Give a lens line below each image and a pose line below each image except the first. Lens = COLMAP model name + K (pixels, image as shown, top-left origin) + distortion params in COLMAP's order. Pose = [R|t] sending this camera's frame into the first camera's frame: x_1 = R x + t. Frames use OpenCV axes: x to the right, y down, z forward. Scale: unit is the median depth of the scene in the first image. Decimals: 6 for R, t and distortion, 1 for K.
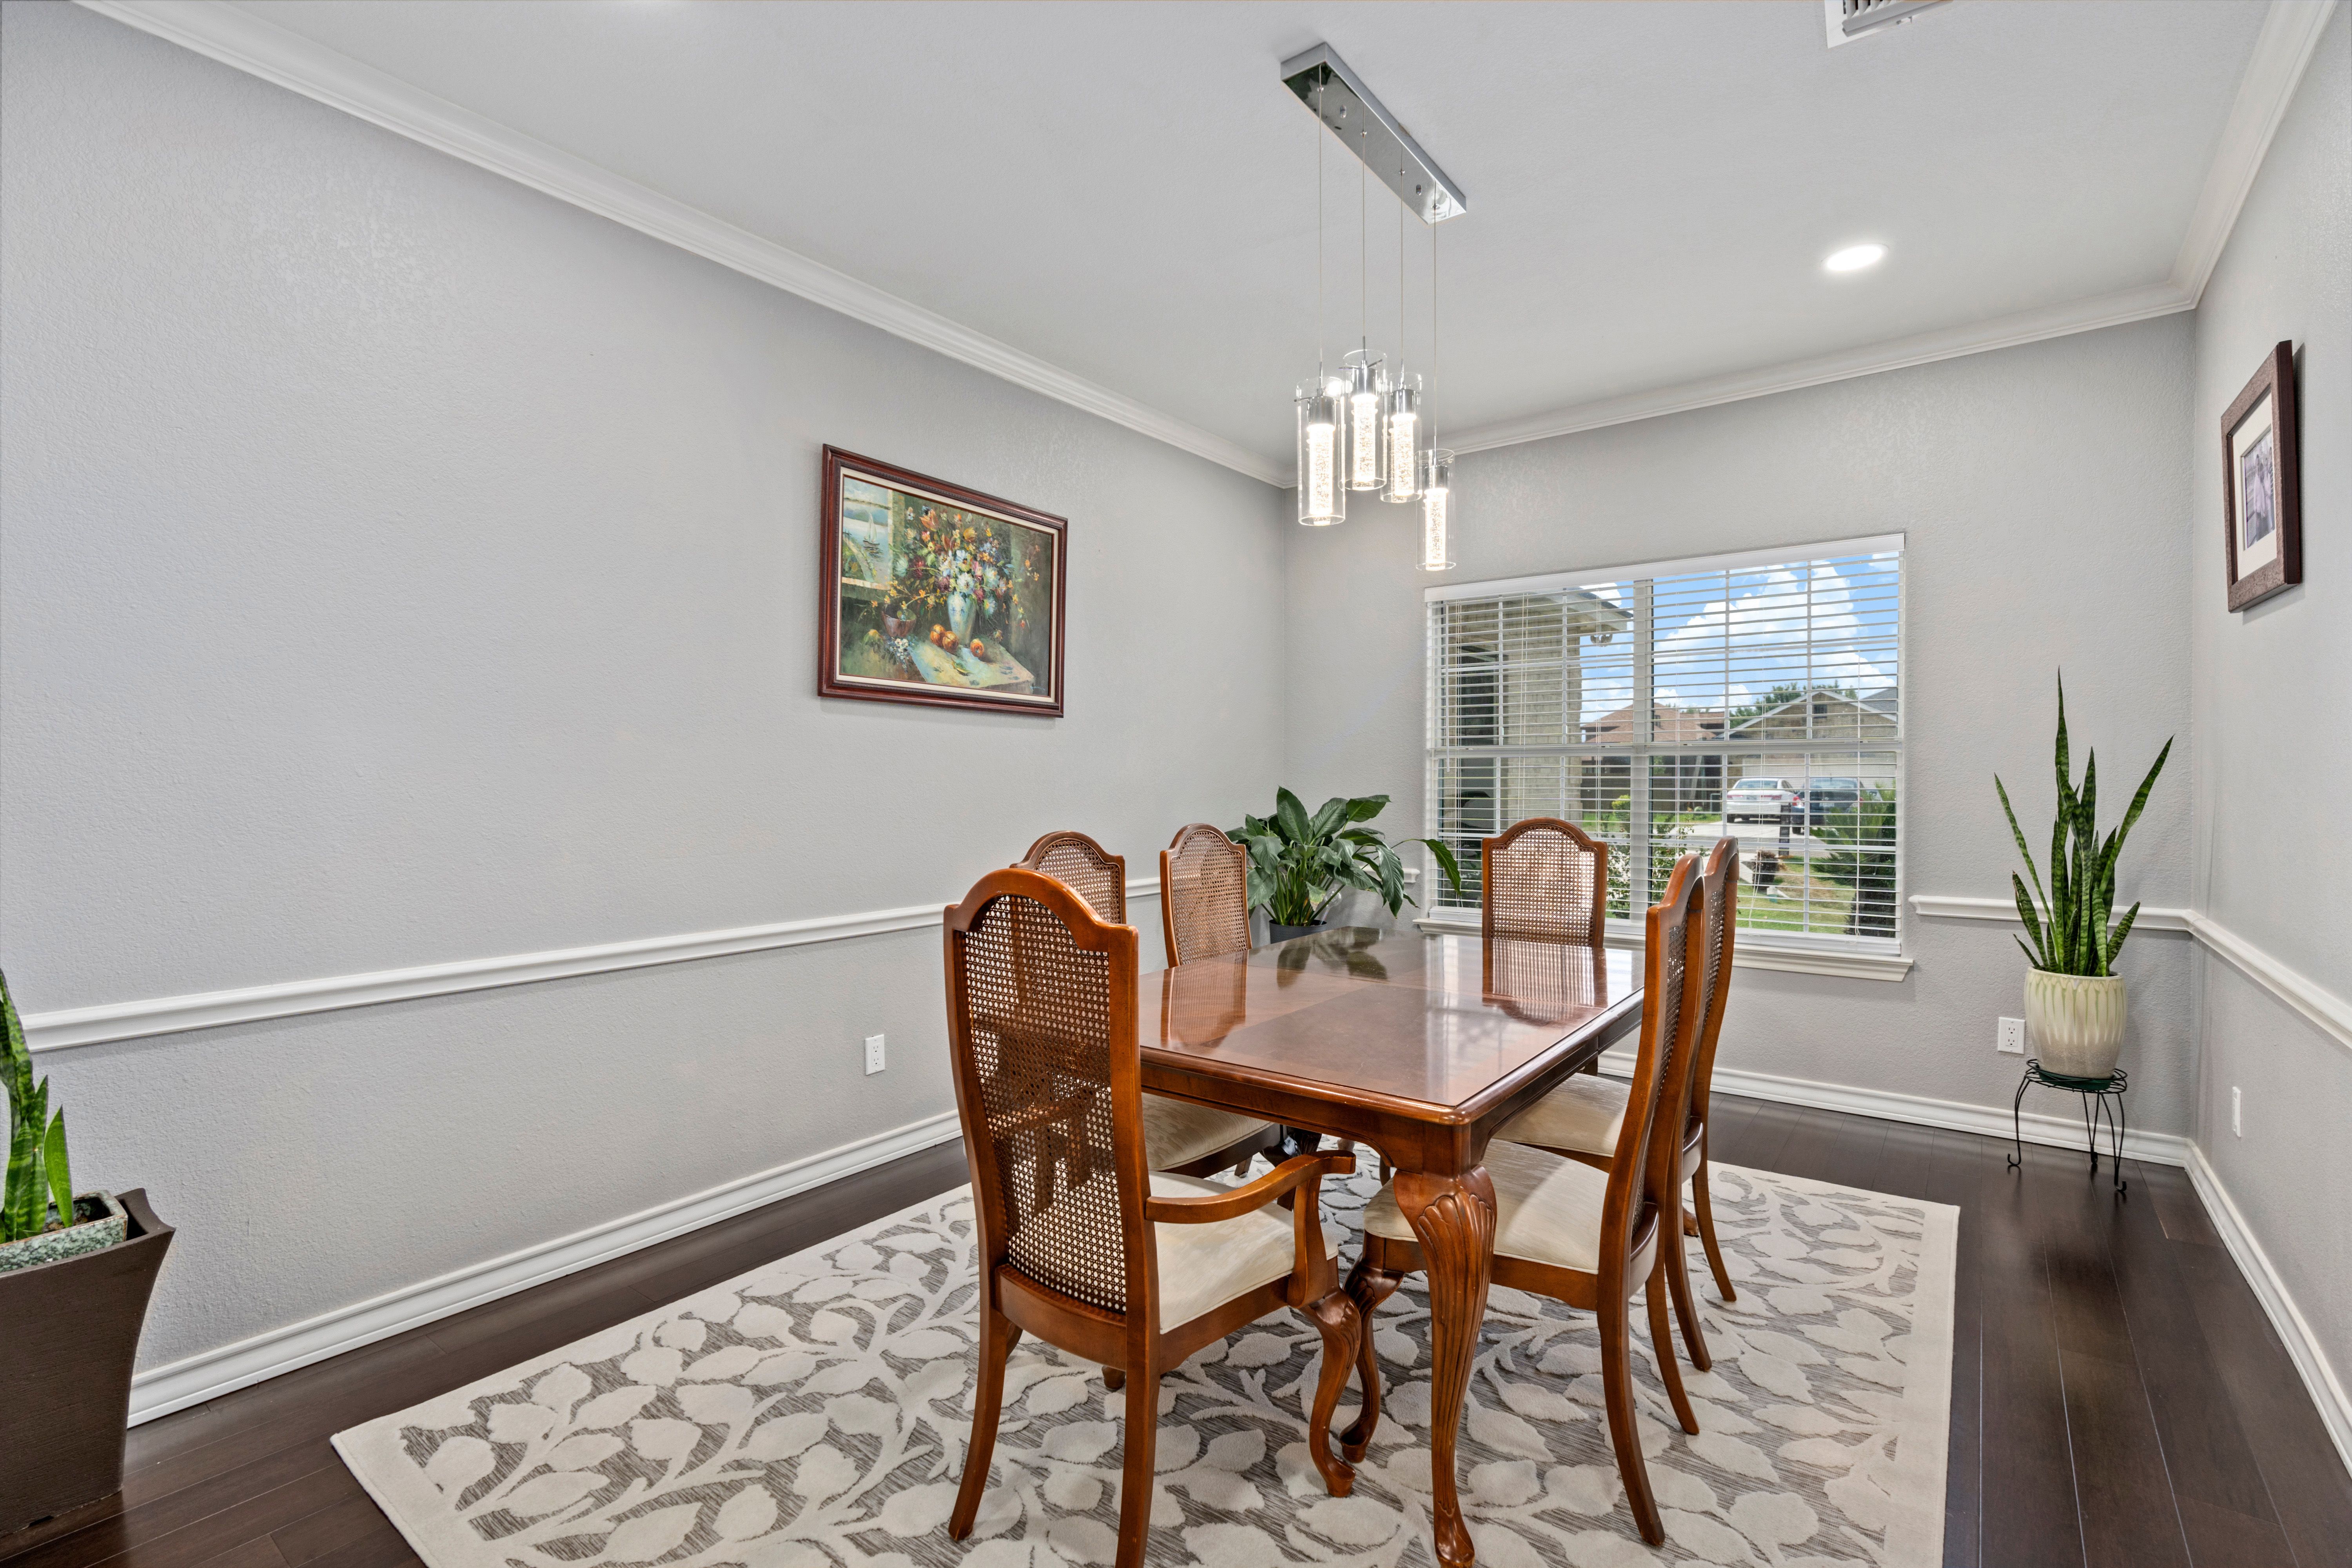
lens RADIAL K [[1076.2, 0, 1176.0], [0, 1076.2, 784.0], [0, 0, 1]] dist [-0.004053, -0.000714]
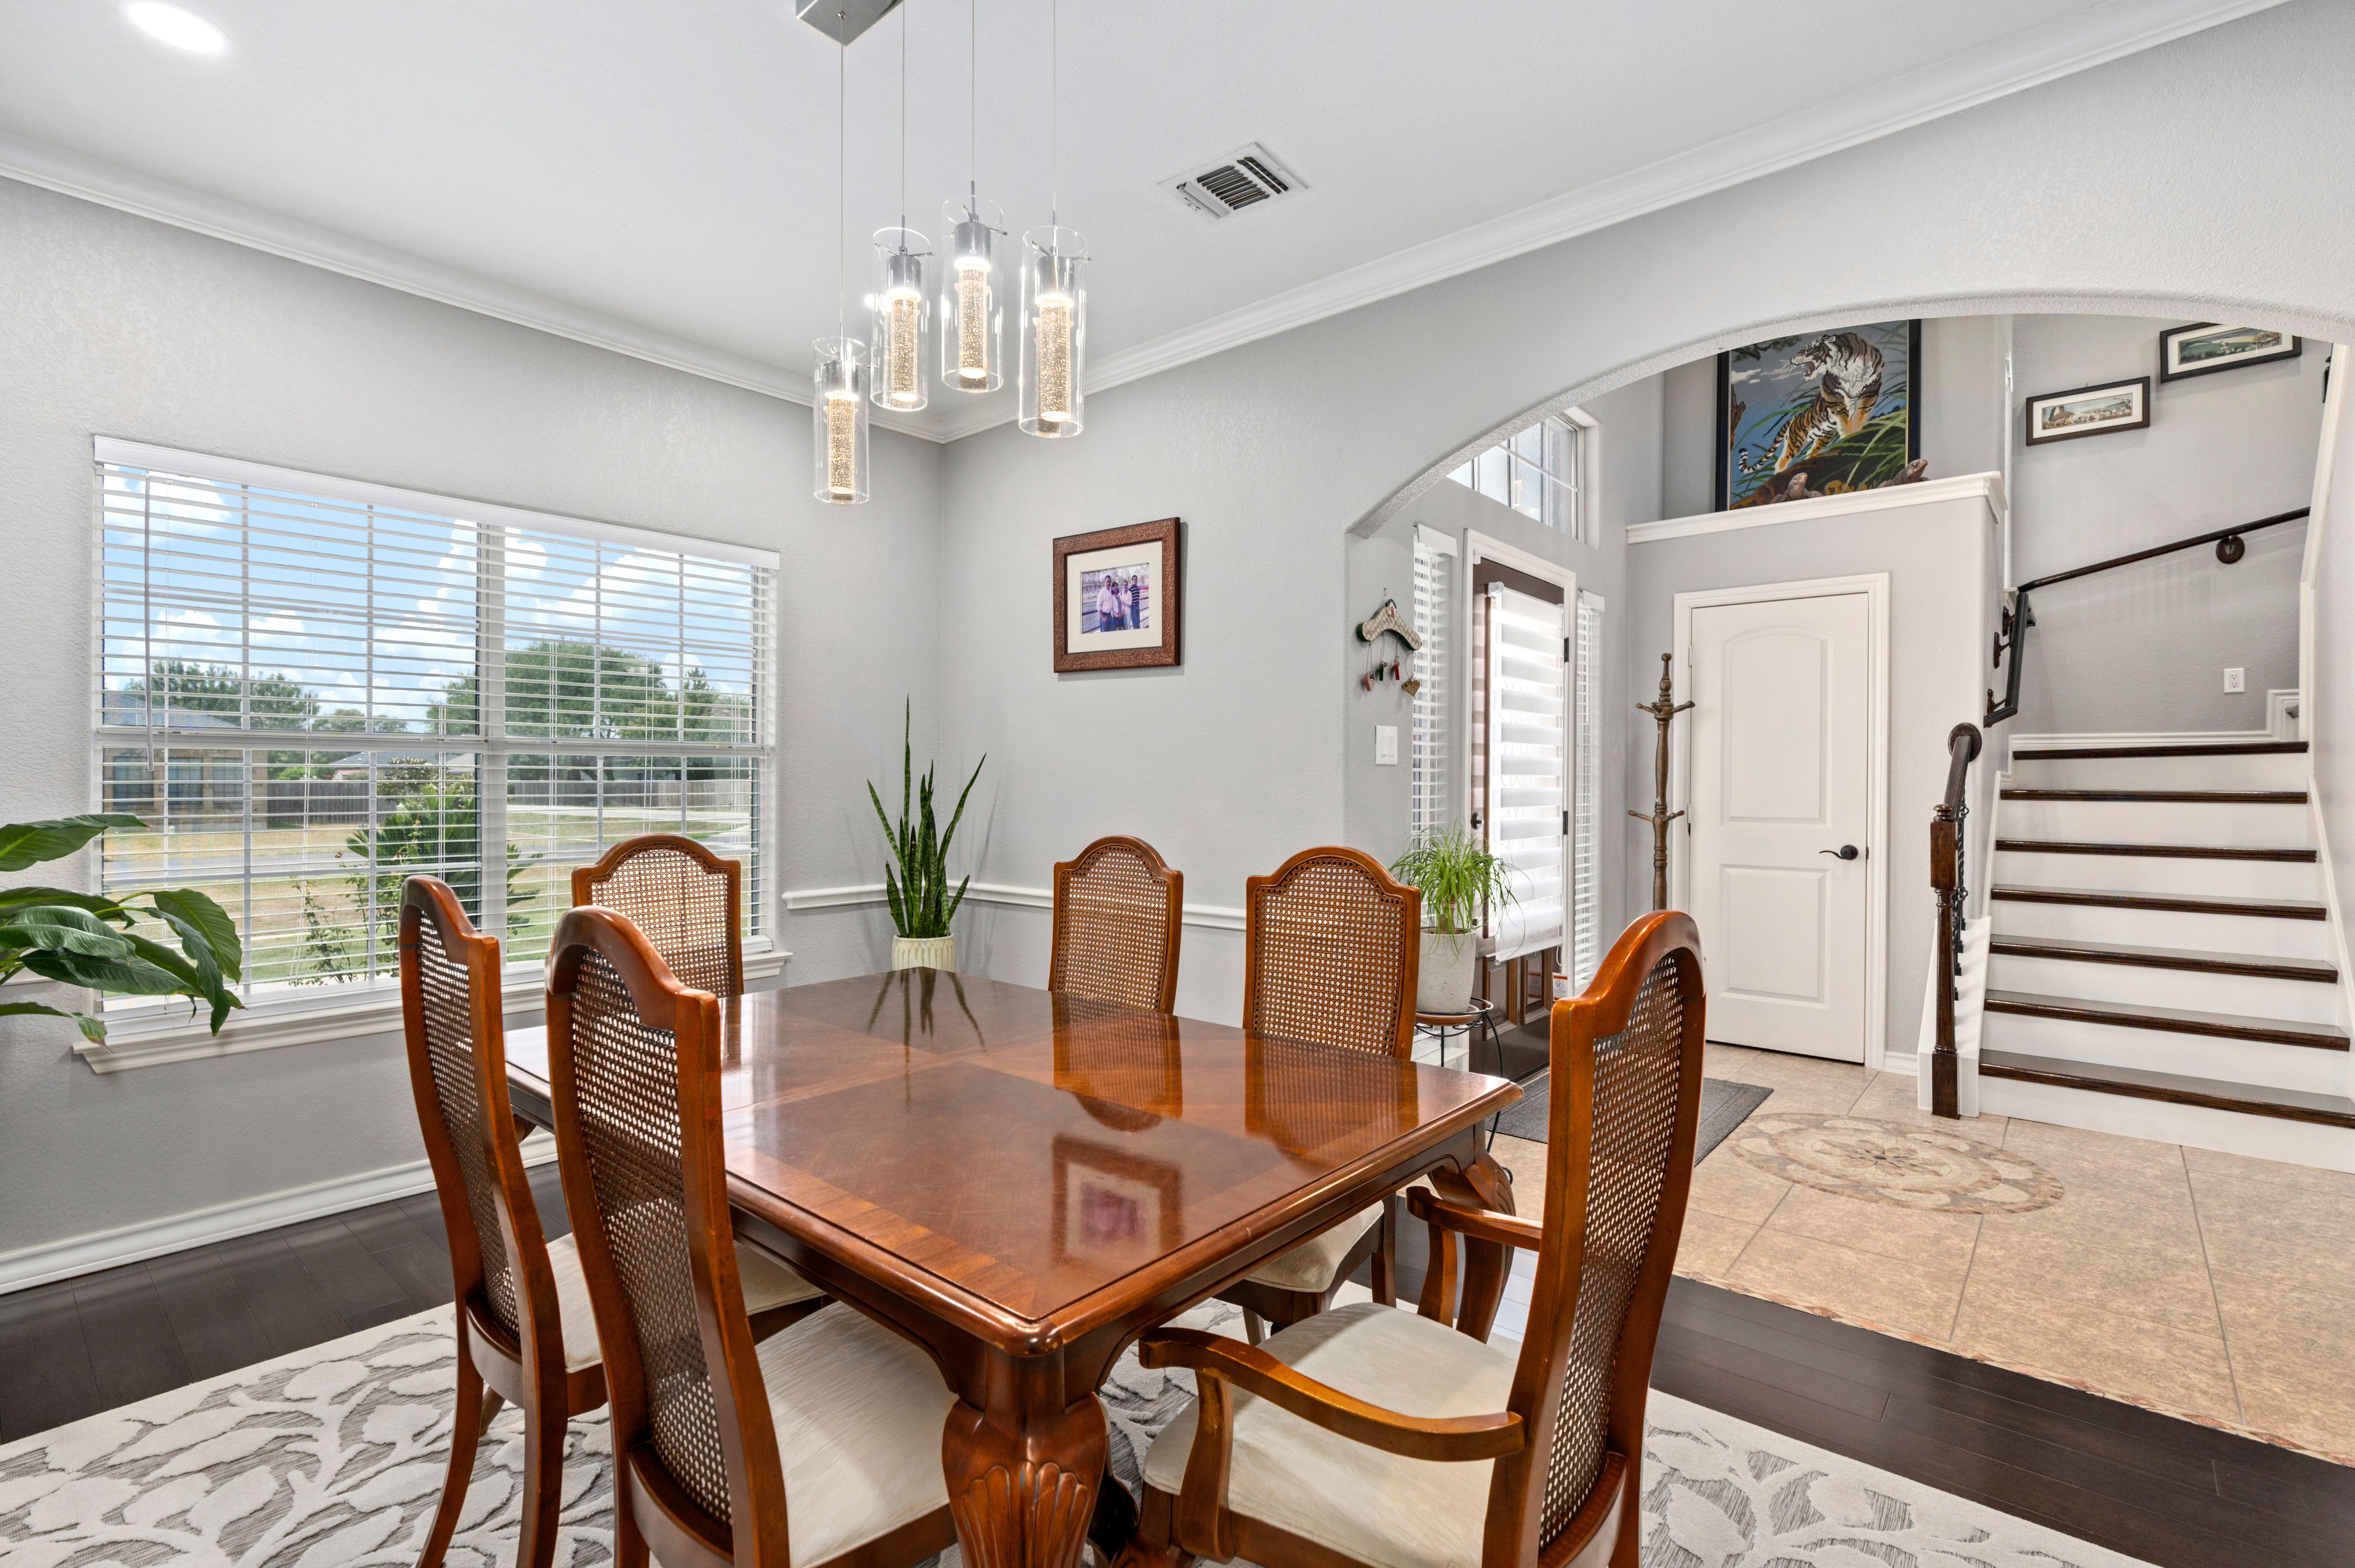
lens RADIAL K [[1077.4, 0, 1177.5], [0, 1077.4, 784.0], [0, 0, 1]] dist [-0.004053, -0.000714]
pose [[0.069717, 0.004529, 0.997557, -0.397793], [-0.004228, 0.999982, -0.004245, -0.001371], [-0.997558, -0.003921, 0.069735, 0.597681]]
